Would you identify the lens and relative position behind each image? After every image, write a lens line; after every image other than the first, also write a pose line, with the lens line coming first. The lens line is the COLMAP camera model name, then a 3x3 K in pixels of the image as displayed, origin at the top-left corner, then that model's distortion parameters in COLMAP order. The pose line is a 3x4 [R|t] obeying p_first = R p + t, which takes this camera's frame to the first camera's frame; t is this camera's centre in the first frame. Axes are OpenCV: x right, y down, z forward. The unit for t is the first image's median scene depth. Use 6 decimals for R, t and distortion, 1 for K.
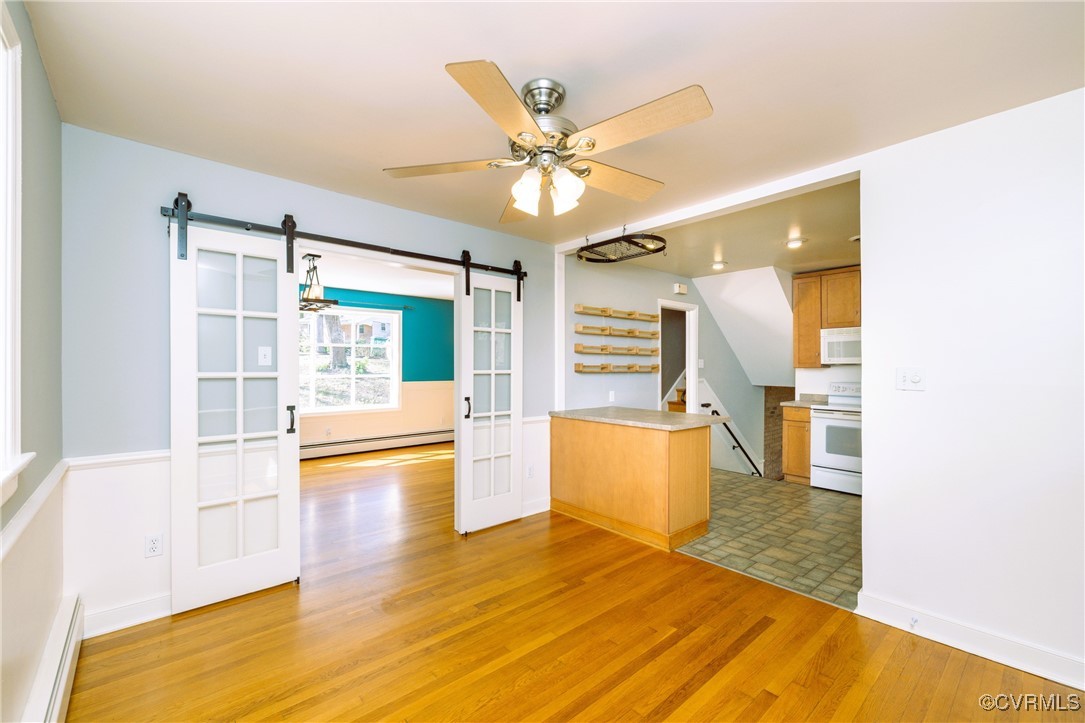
lens RADIAL K [[460.1, 0, 540.4], [0, 460.1, 362.9], [0, 0, 1]] dist [-0.002358, 0.000351]
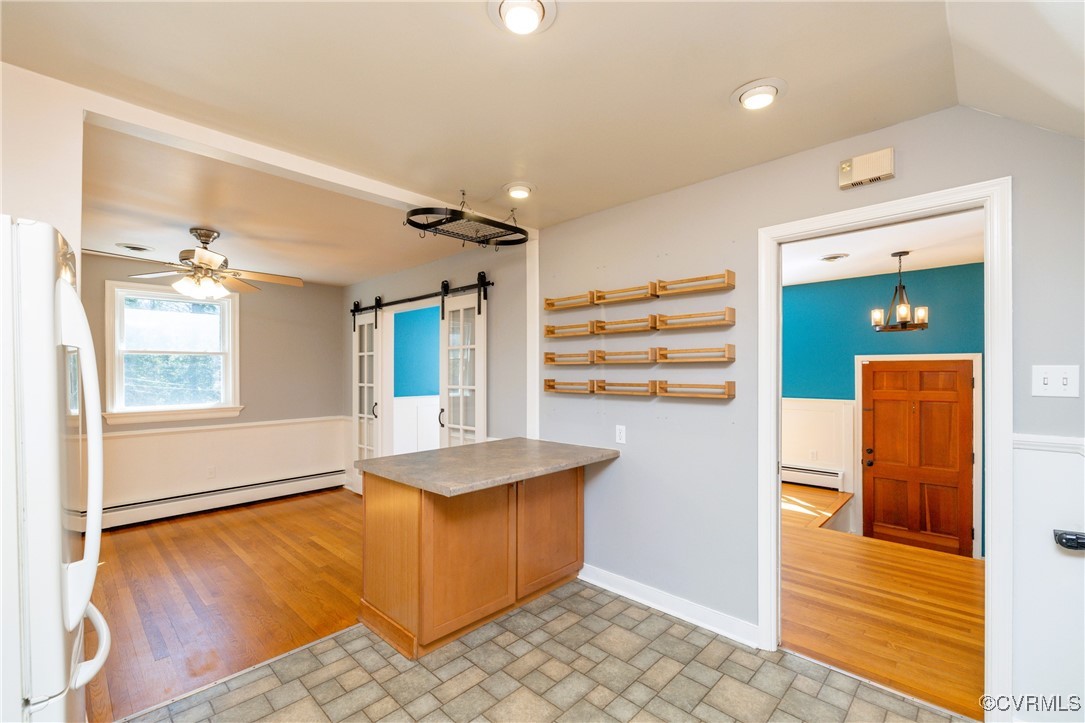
lens RADIAL K [[460.1, 0, 530.3], [0, 460.1, 374.3], [0, 0, 1]] dist [-0.002358, 0.000351]
pose [[0.076876, -0.006115, -0.997022, 0.954628], [0.007580, 0.999956, -0.005549, -0.003580], [0.997012, -0.007131, 0.076919, 1.077052]]
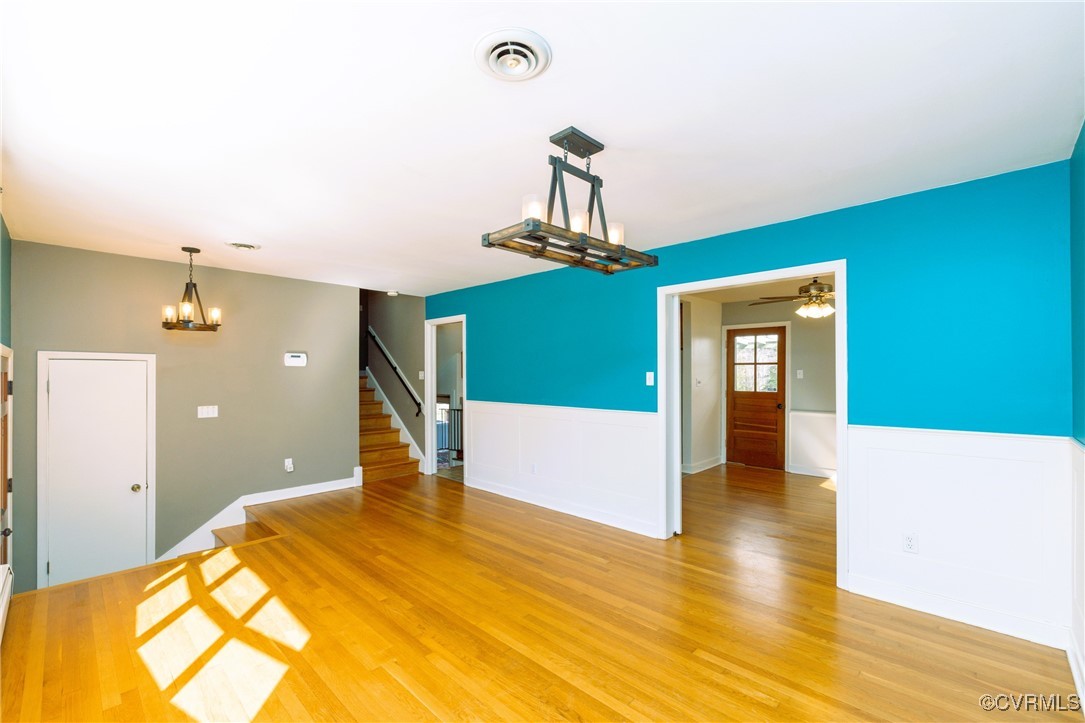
lens RADIAL K [[460.1, 0, 533.8], [0, 460.1, 371.9], [0, 0, 1]] dist [-0.002358, 0.000351]
pose [[-0.067457, -0.000367, 0.997722, -1.183769], [-0.003342, 0.999994, 0.000142, -0.015164], [-0.997717, -0.003324, -0.067457, 1.340927]]
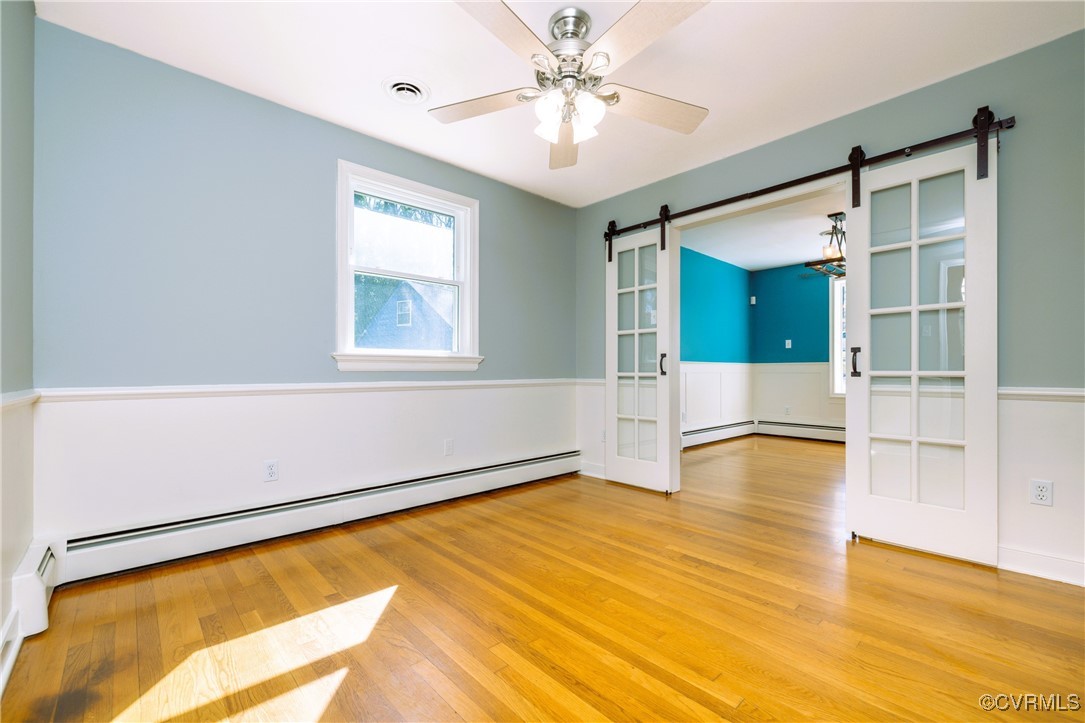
lens RADIAL K [[460.1, 0, 537.9], [0, 460.1, 365.3], [0, 0, 1]] dist [-0.002358, 0.000351]
pose [[0.006232, -0.020561, -0.999769, 0.533059], [0.001501, 0.999788, -0.020552, 0.110783], [0.999979, -0.001372, 0.006261, 0.472173]]
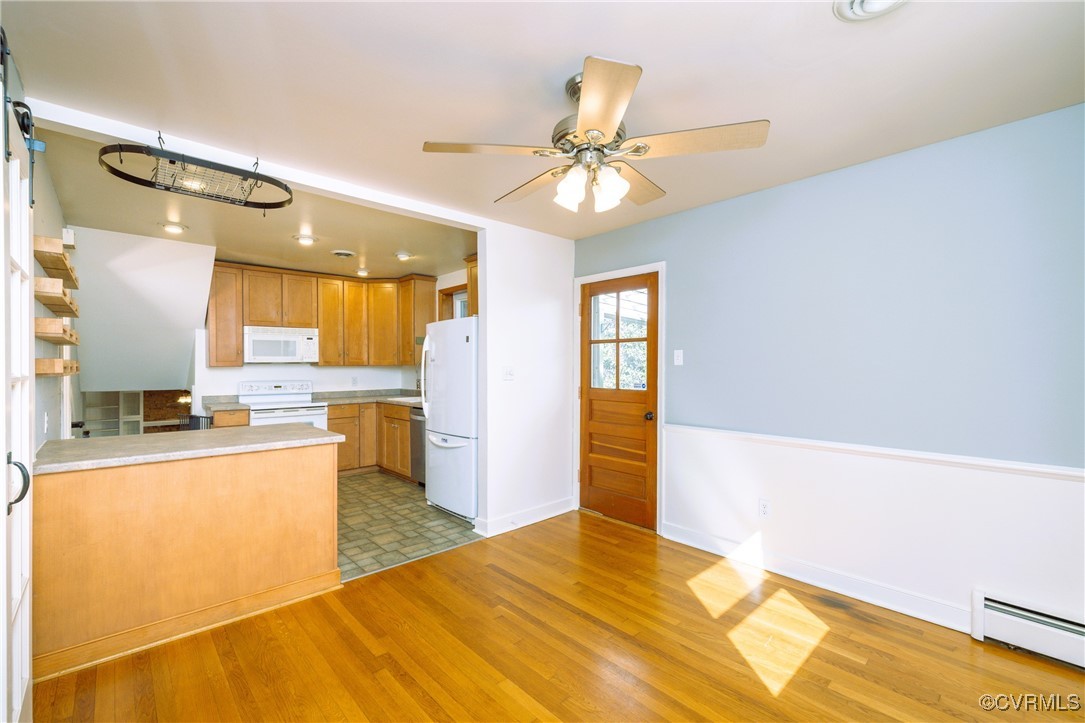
lens RADIAL K [[460.1, 0, 544.0], [0, 460.1, 364.1], [0, 0, 1]] dist [-0.002358, 0.000351]
pose [[-0.033933, 0.001192, 0.999423, -0.493134], [-0.005938, 0.999981, -0.001394, 0.004507], [-0.999406, -0.005982, -0.033926, 0.577208]]
